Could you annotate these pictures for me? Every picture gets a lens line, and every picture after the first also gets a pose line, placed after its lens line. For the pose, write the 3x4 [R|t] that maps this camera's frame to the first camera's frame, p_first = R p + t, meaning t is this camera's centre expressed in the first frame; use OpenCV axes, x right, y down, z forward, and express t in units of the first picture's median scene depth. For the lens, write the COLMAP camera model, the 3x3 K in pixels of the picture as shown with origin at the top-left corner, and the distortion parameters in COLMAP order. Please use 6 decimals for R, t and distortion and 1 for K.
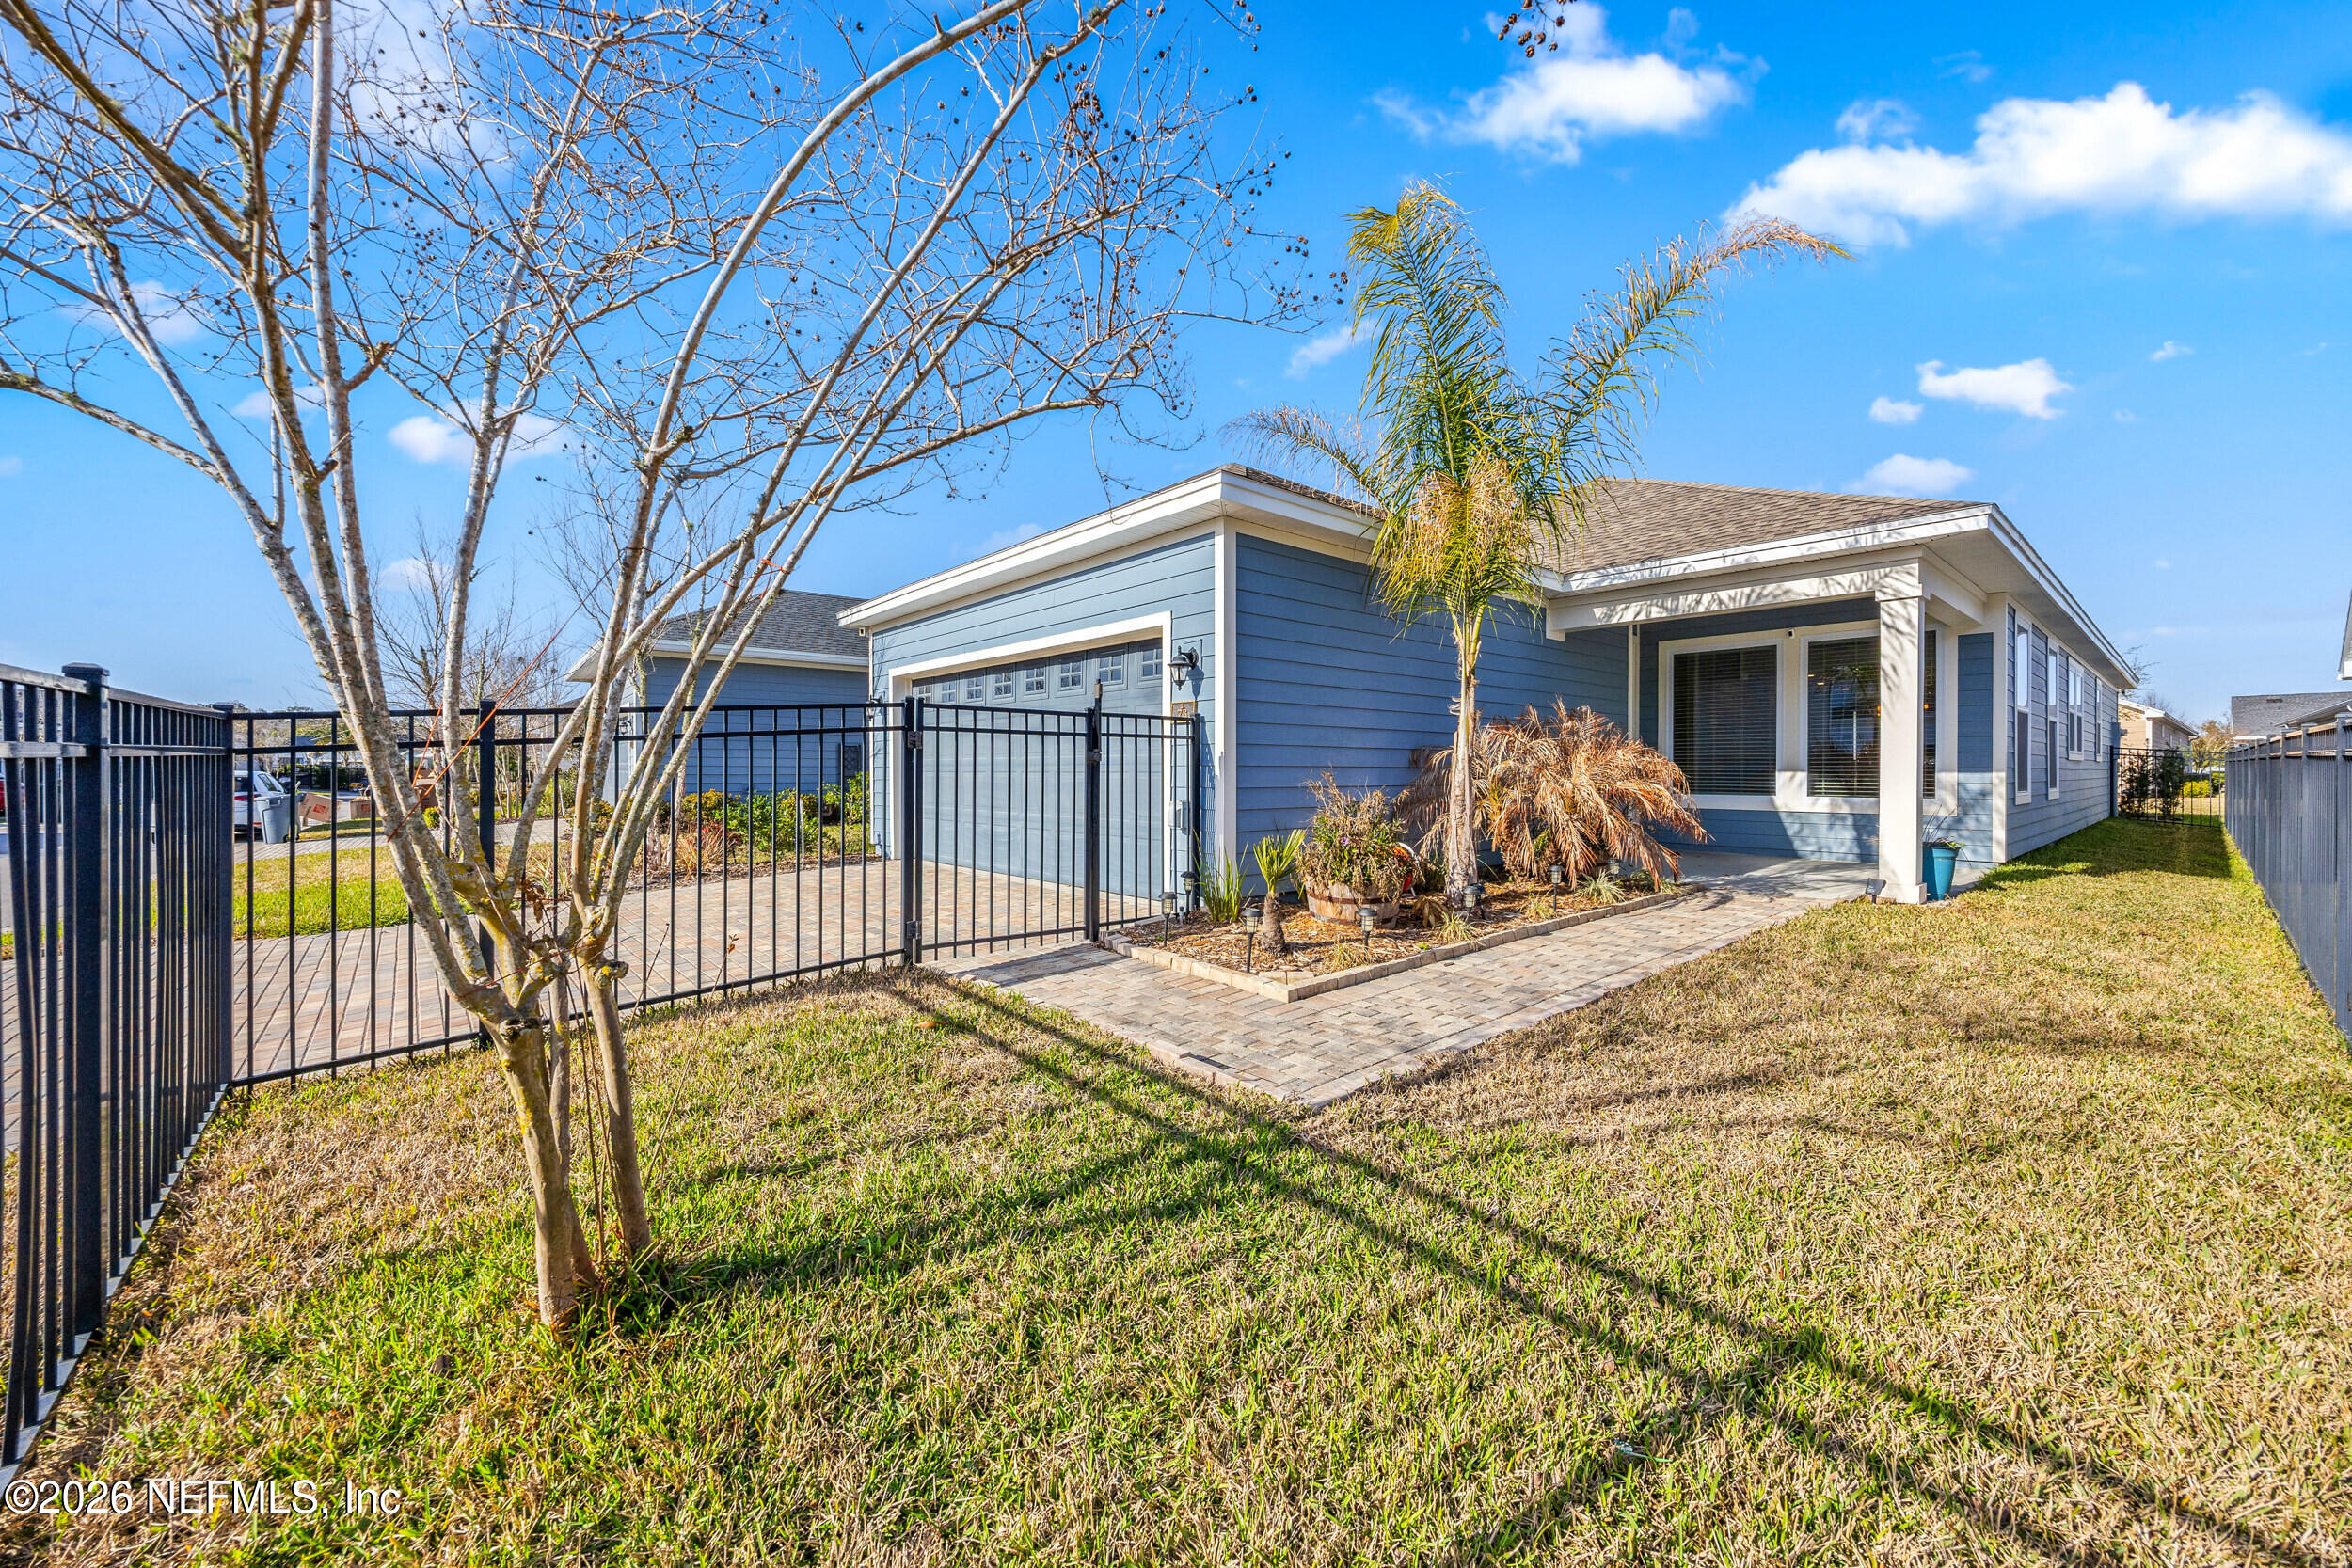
lens RADIAL K [[894.7, 0, 1186.4], [0, 894.7, 777.9], [0, 0, 1]] dist [-0.001145, -0.000064]
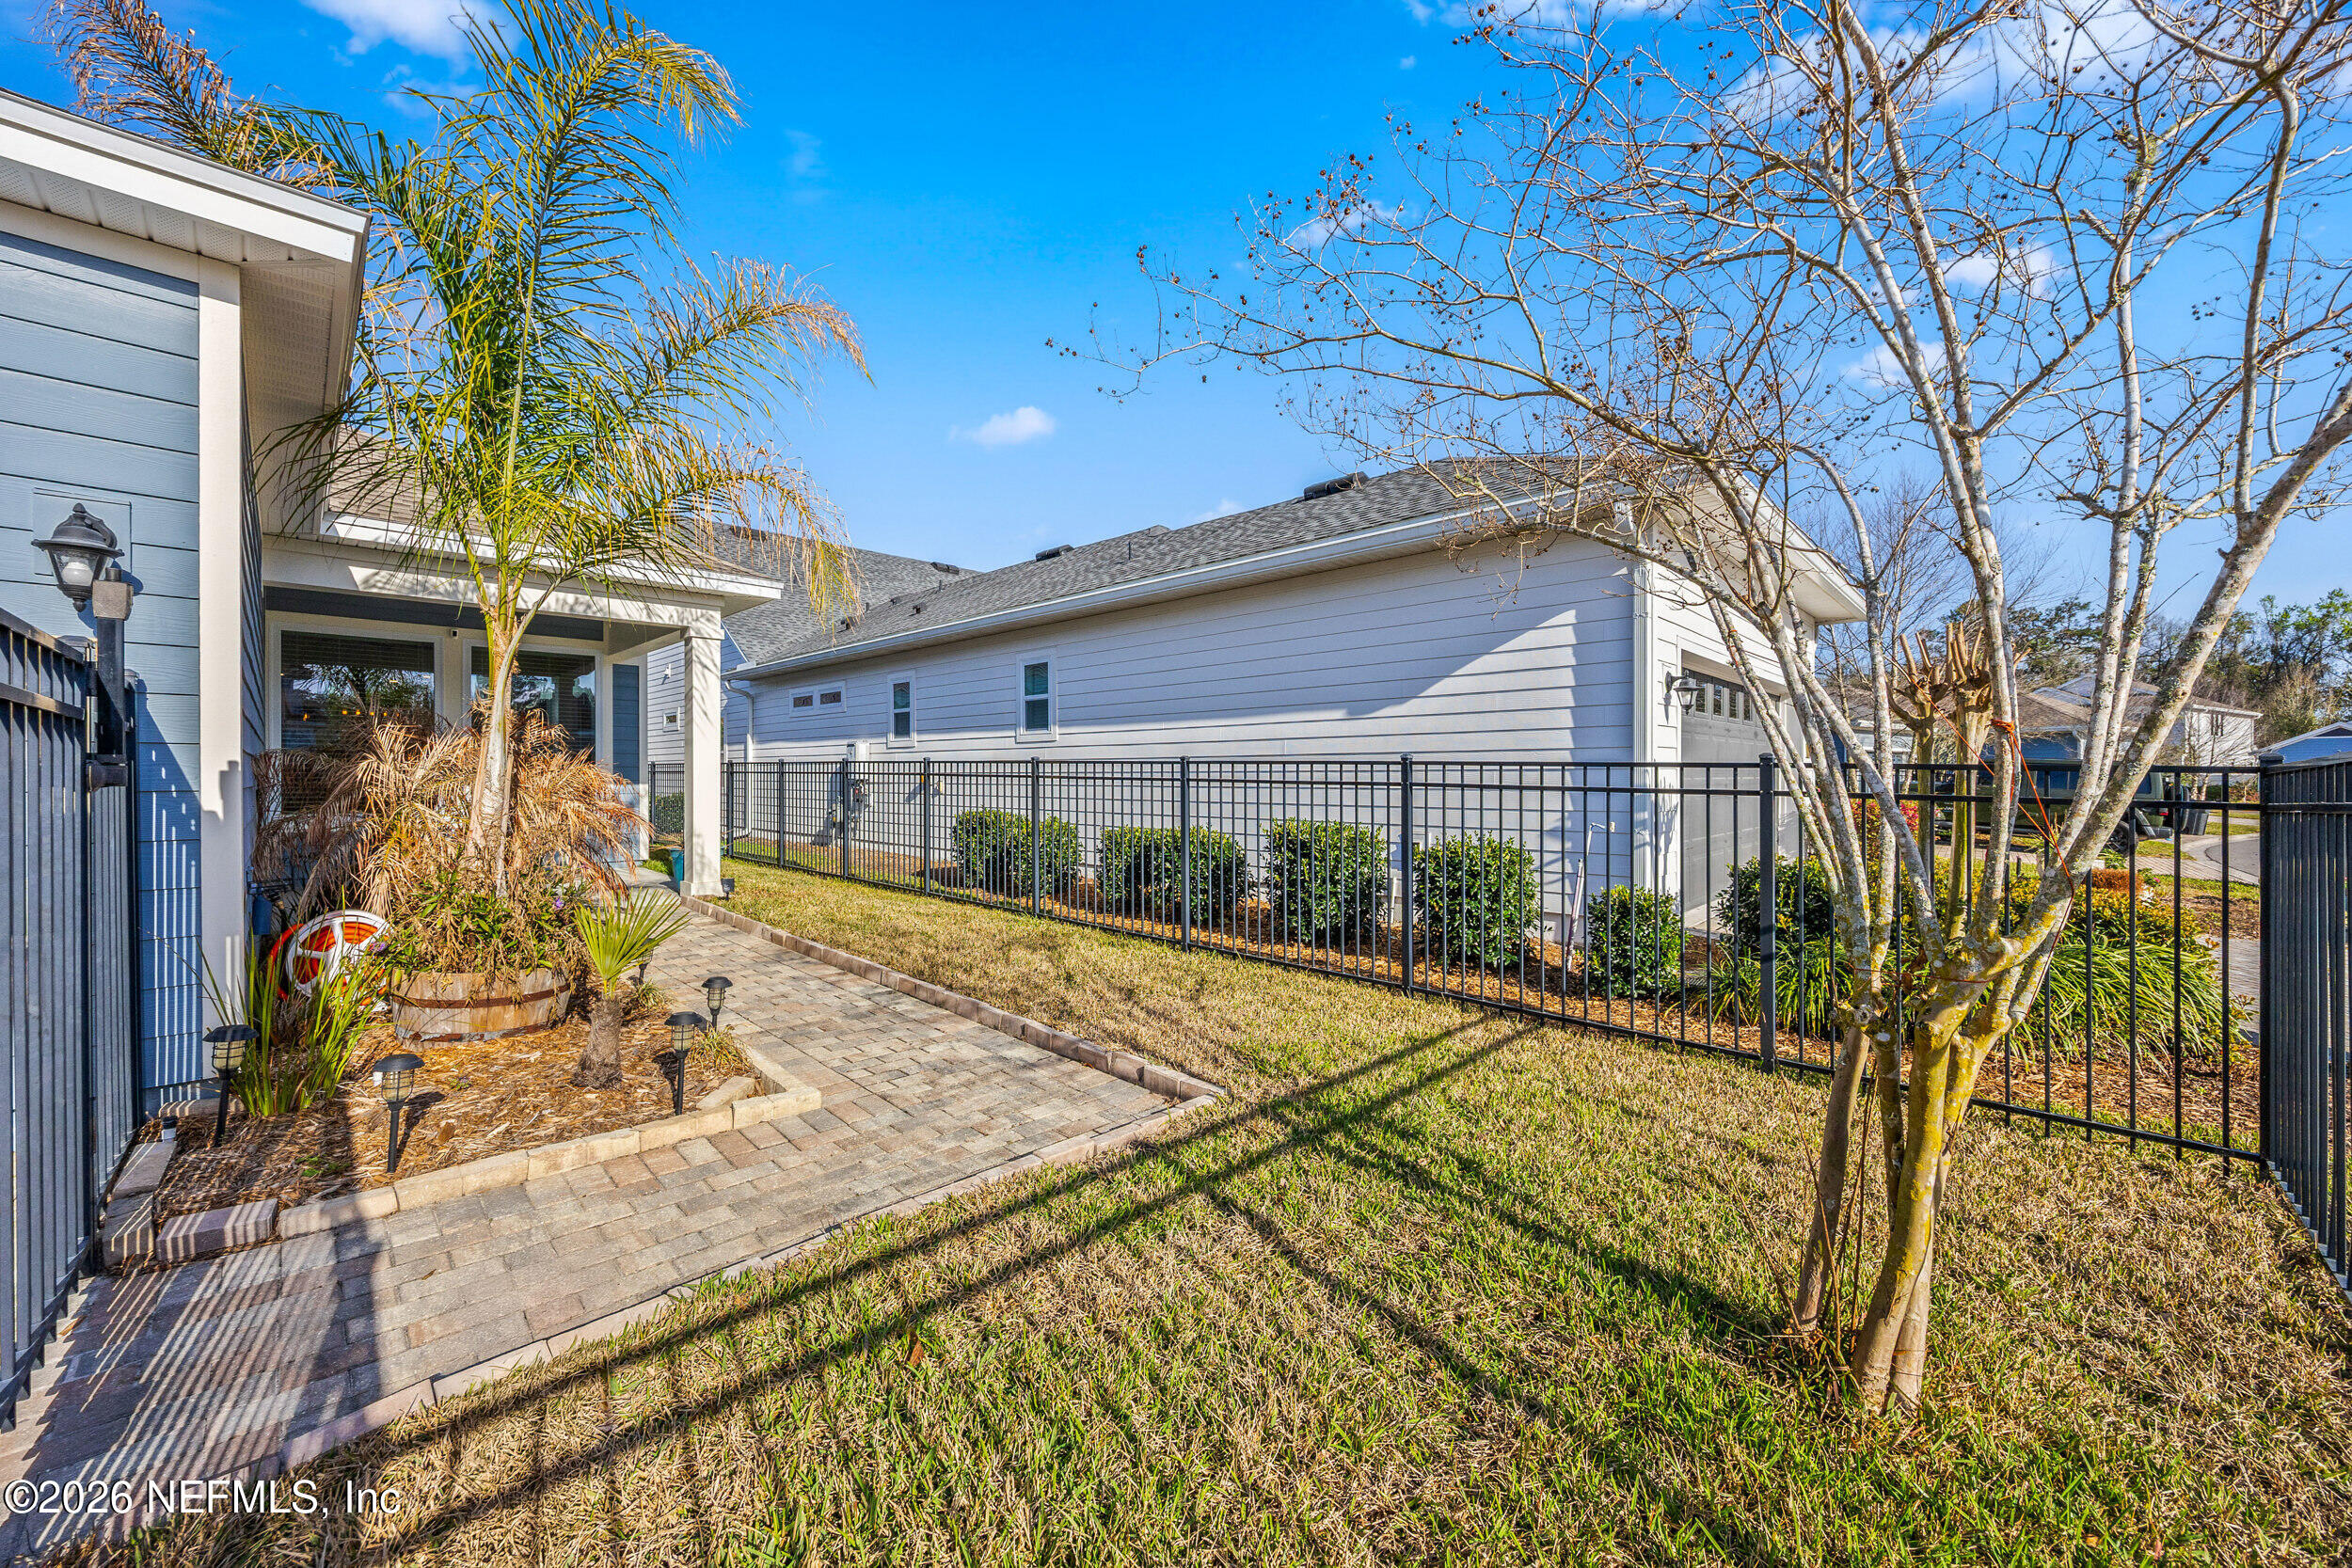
lens RADIAL K [[894.7, 0, 1186.4], [0, 894.7, 777.9], [0, 0, 1]] dist [-0.001145, -0.000064]
pose [[-0.079326, -0.000371, 0.996849, -0.558413], [0.005953, 0.999982, 0.000846, -0.021428], [-0.996831, 0.006002, -0.079323, 0.635440]]
